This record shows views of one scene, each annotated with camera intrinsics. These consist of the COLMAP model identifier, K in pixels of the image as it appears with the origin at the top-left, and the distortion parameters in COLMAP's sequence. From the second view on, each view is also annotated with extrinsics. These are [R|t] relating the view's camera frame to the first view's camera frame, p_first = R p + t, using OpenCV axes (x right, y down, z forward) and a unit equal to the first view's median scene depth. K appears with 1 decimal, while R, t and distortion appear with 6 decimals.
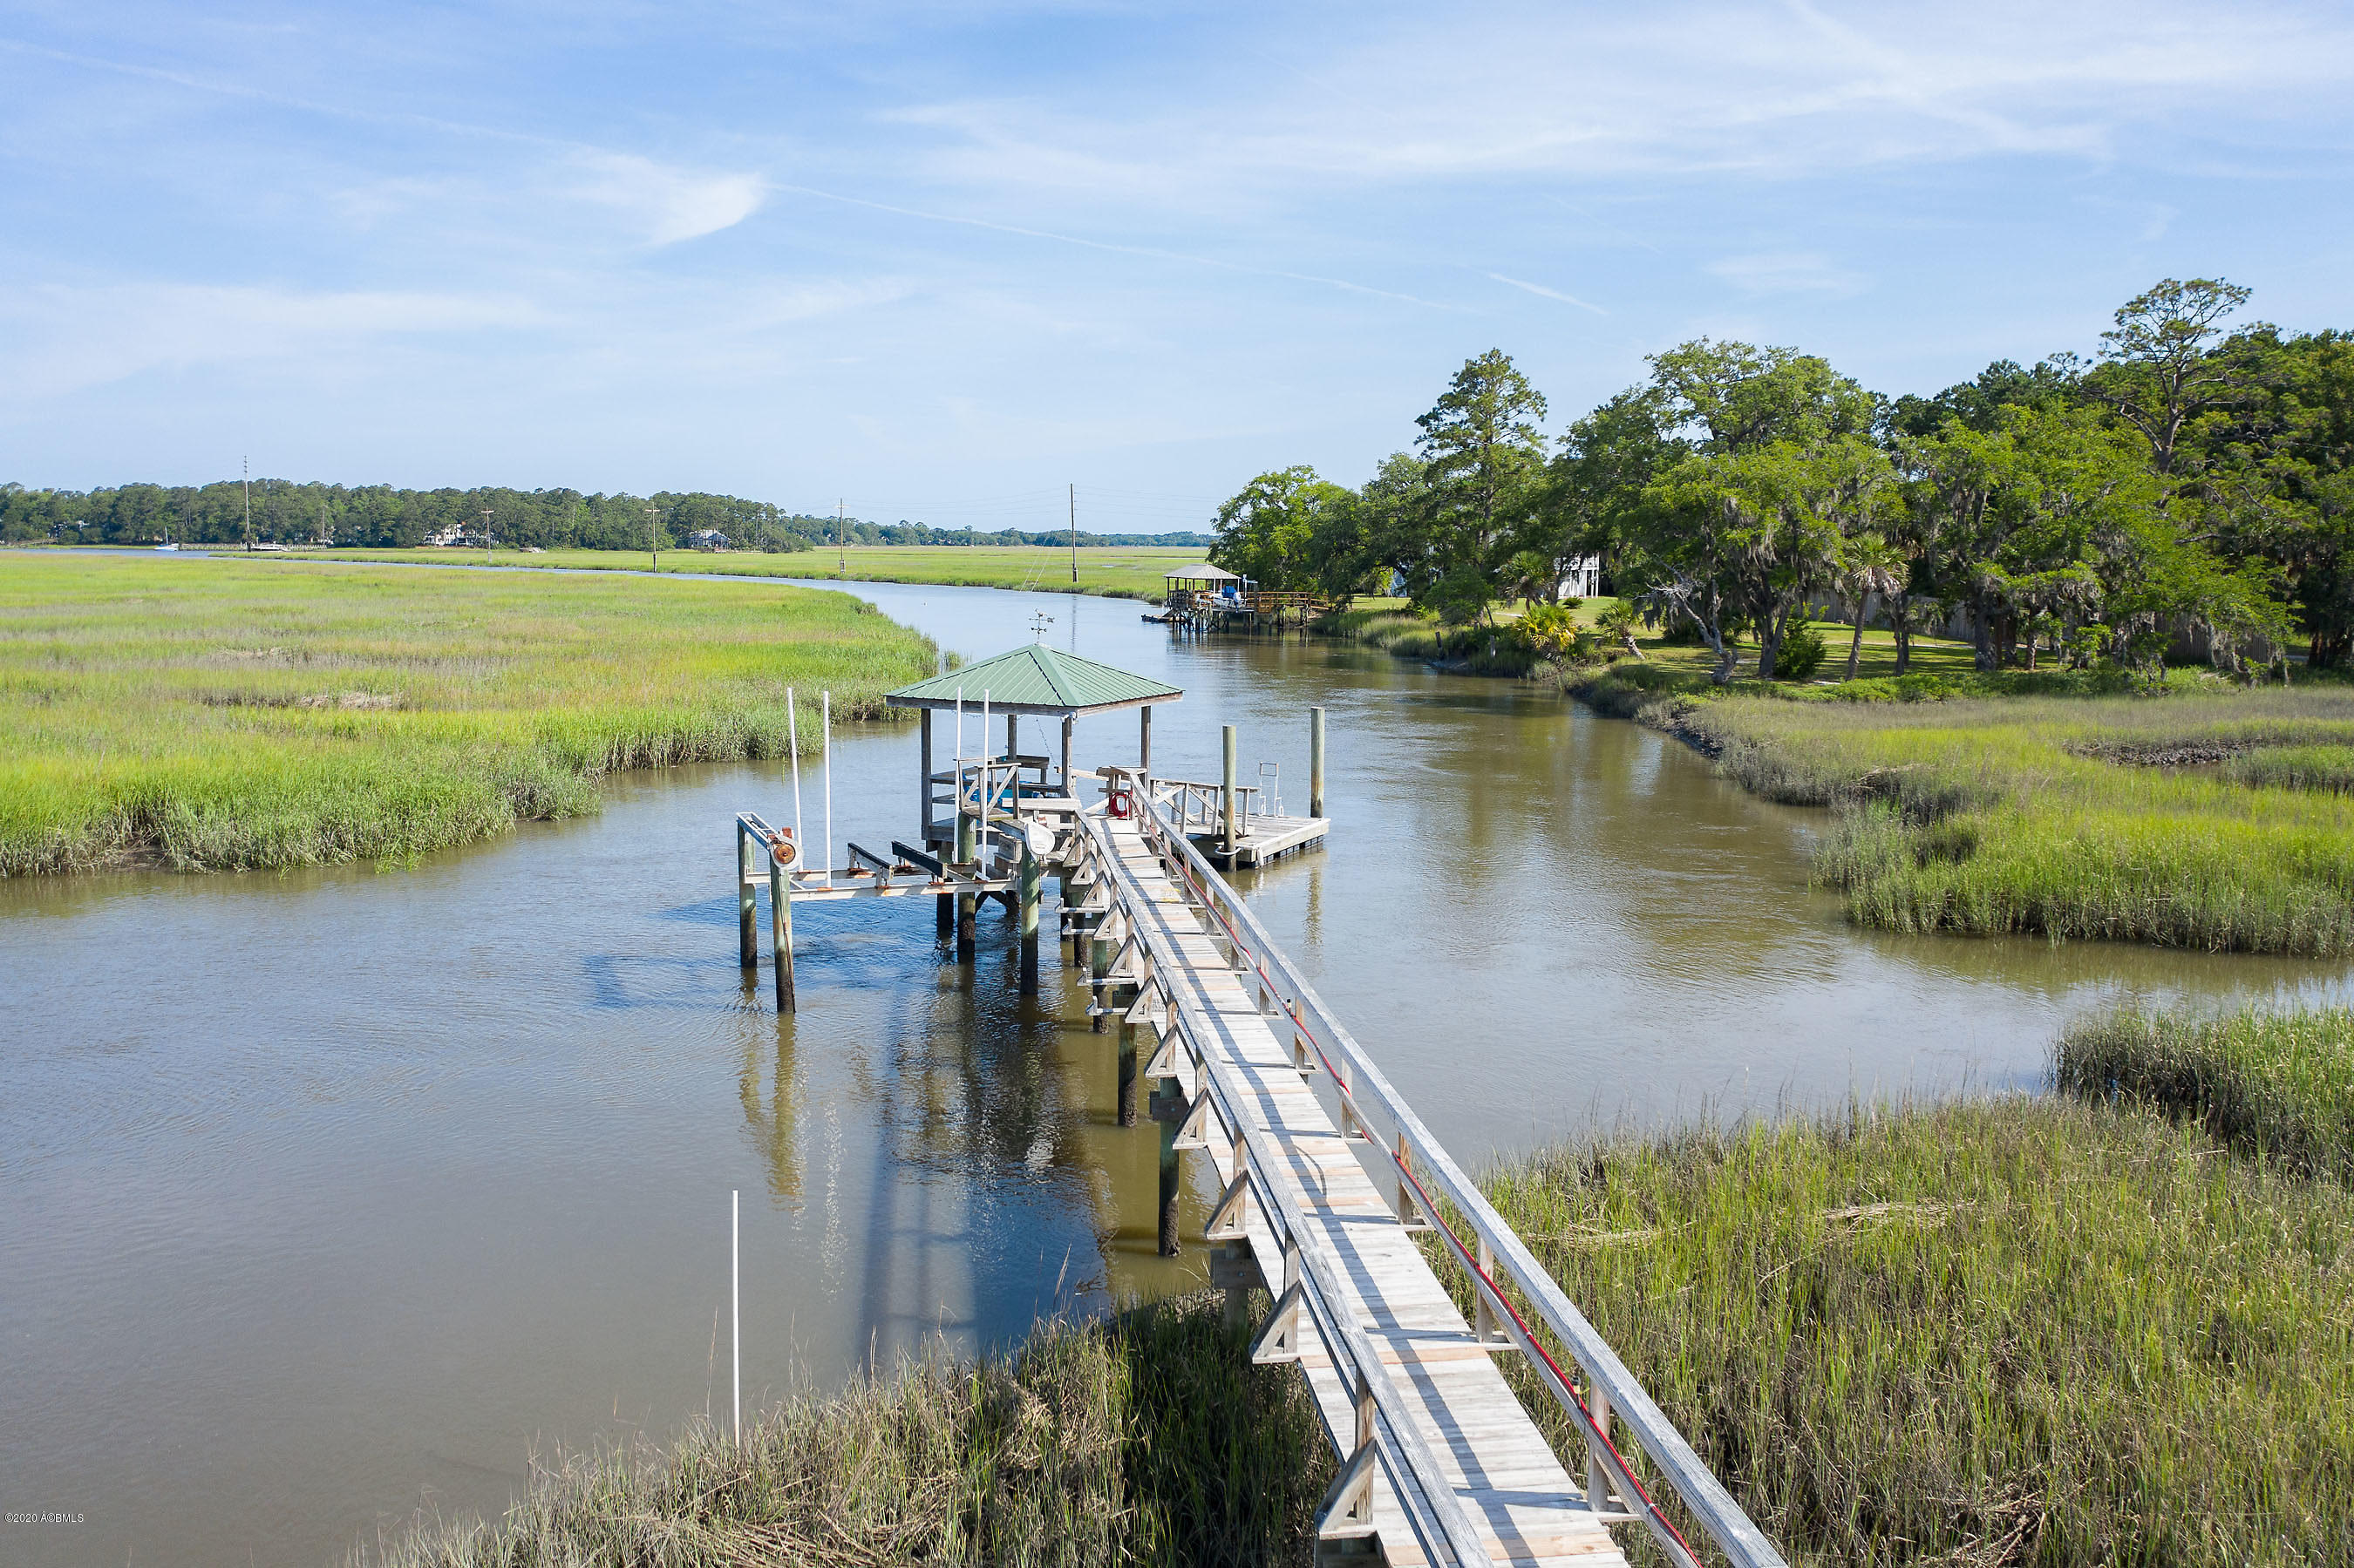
lens RADIAL K [[1976.4, 0, 1177.0], [0, 1976.4, 784.0], [0, 0, 1]] dist [-0.004475, -0.003192]
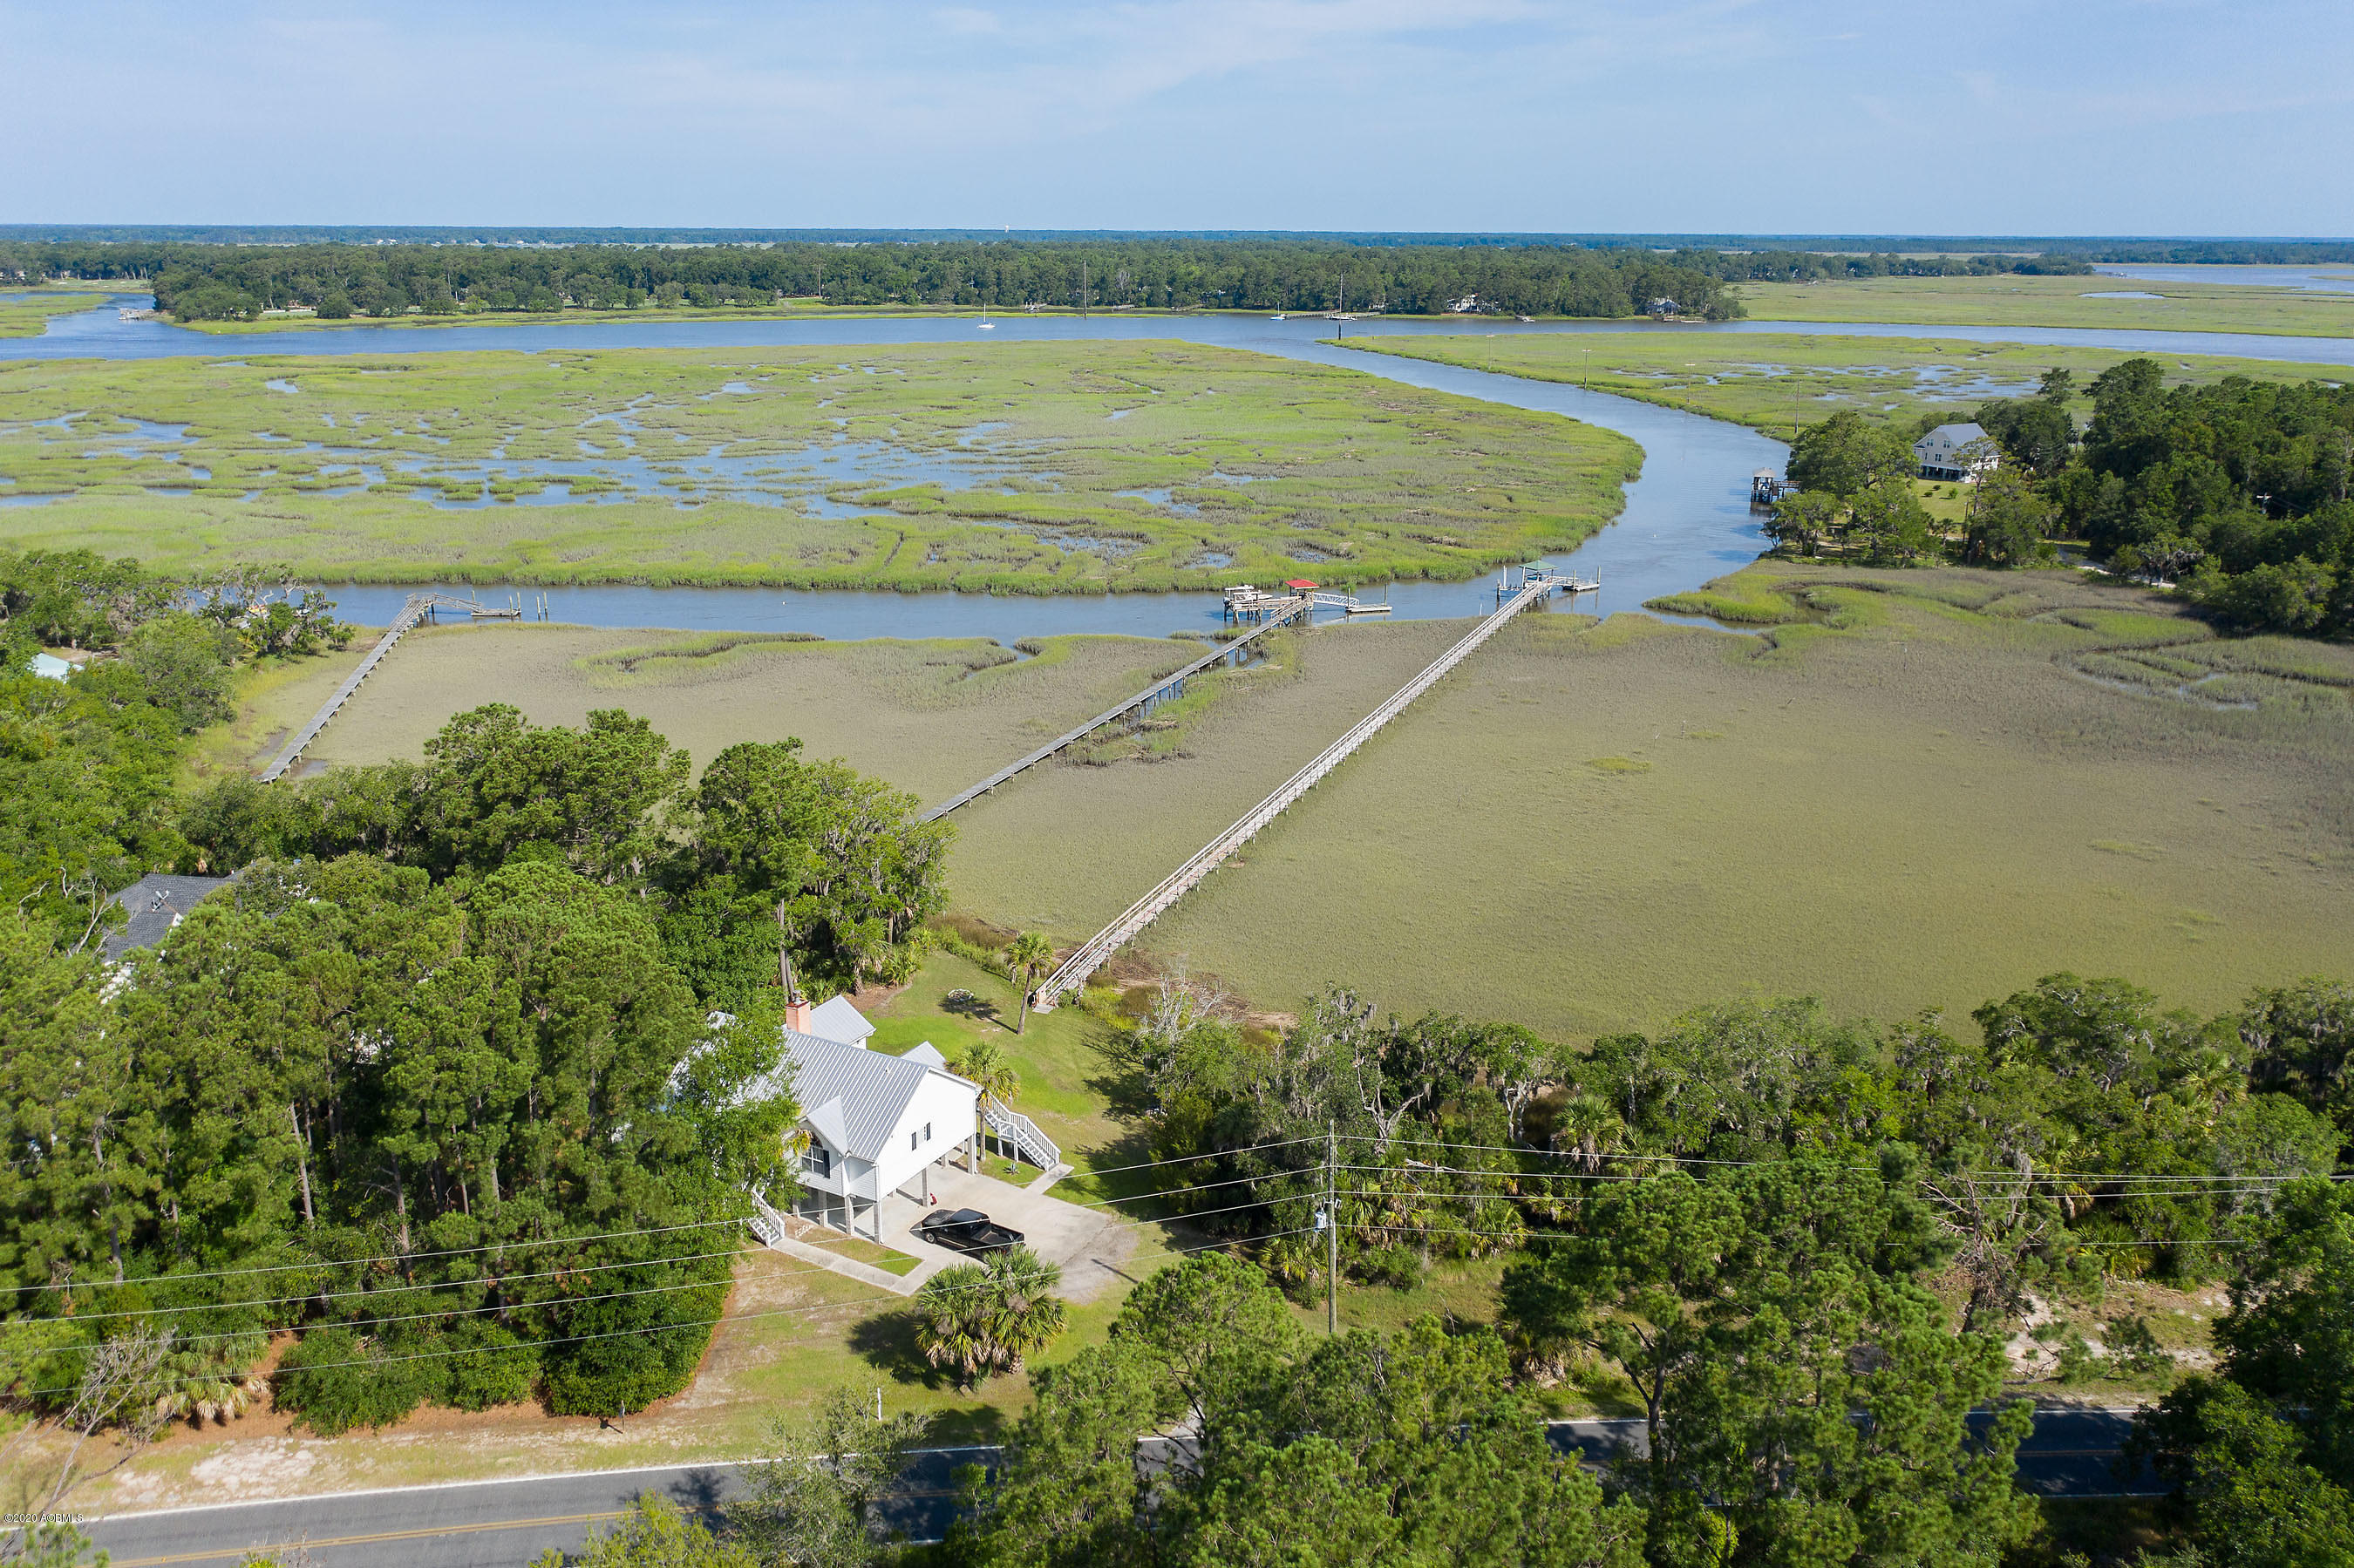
lens RADIAL K [[1921.3, 0, 1177.0], [0, 1921.3, 784.0], [0, 0, 1]] dist [0.003719, 0.000975]
pose [[0.881023, 0.130905, -0.454602, 0.089512], [-0.058427, 0.983705, 0.170030, -0.016304], [0.469452, -0.123239, 0.874315, -0.257243]]
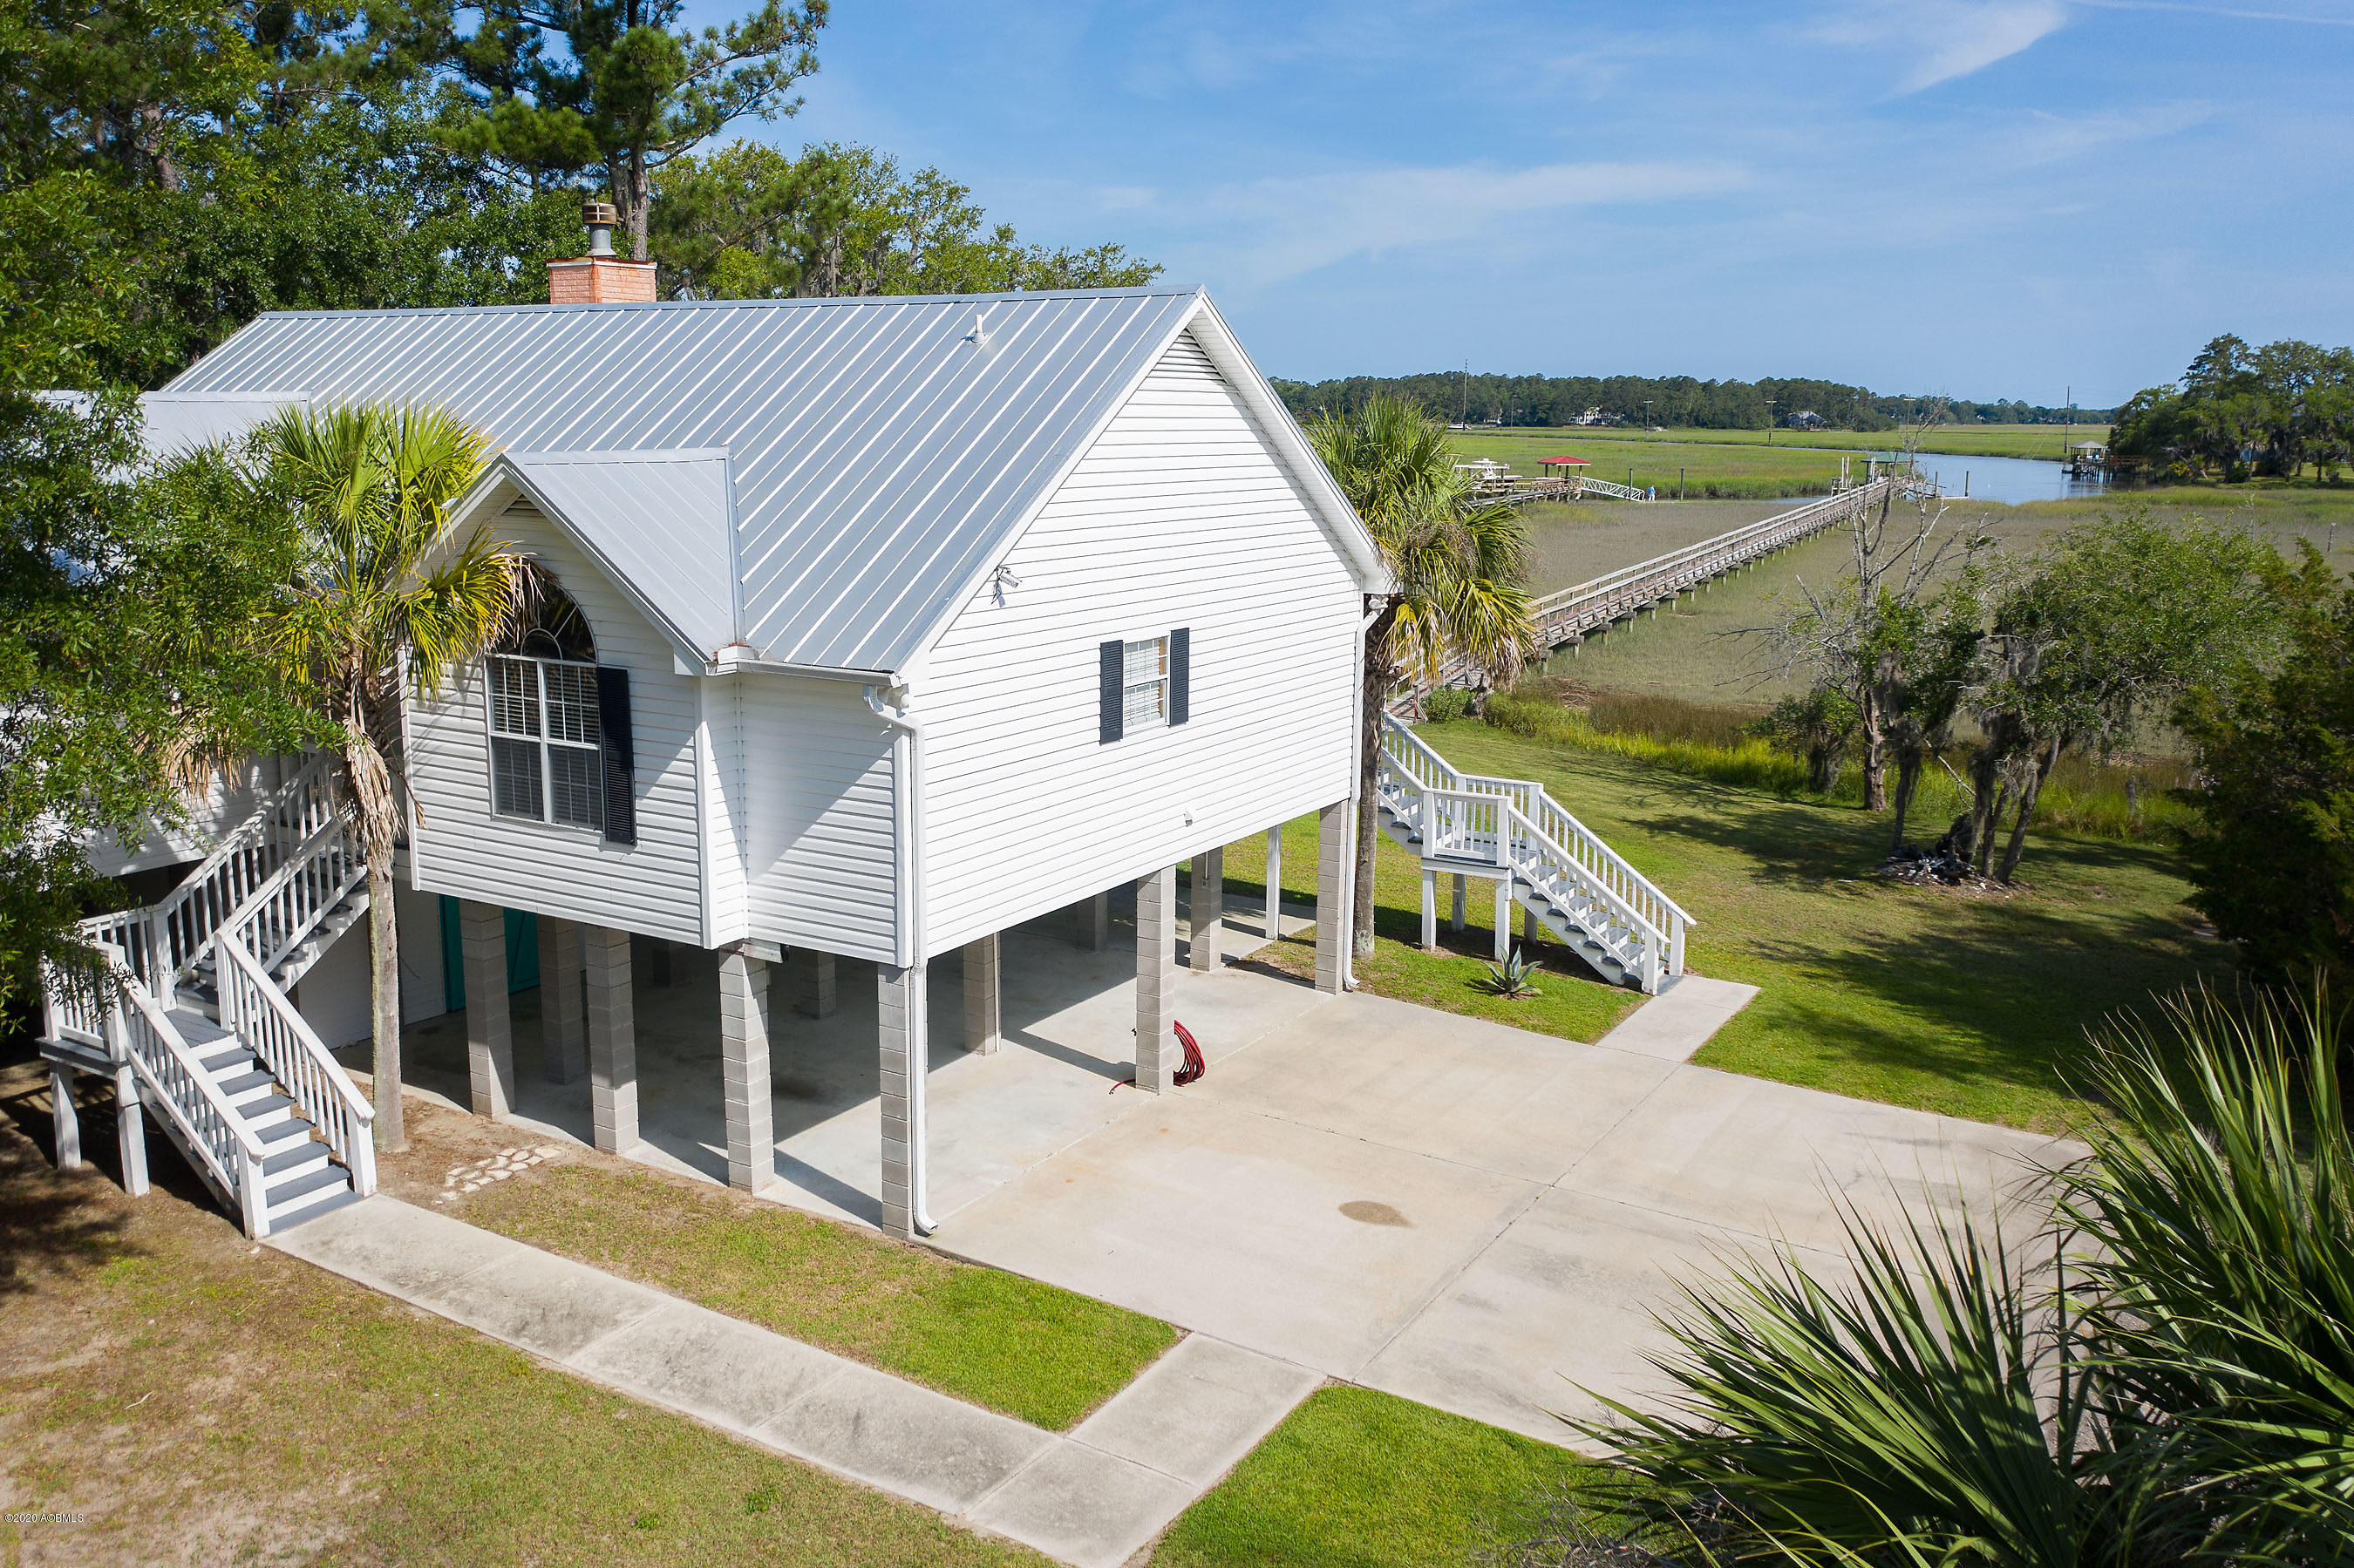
lens RADIAL K [[1976.4, 0, 1177.0], [0, 1976.4, 784.0], [0, 0, 1]] dist [-0.004475, -0.003192]
pose [[0.862188, 0.091018, -0.498344, 0.041240], [-0.060614, 0.995195, 0.076895, 0.021734], [0.502948, -0.036091, 0.863563, -0.190107]]
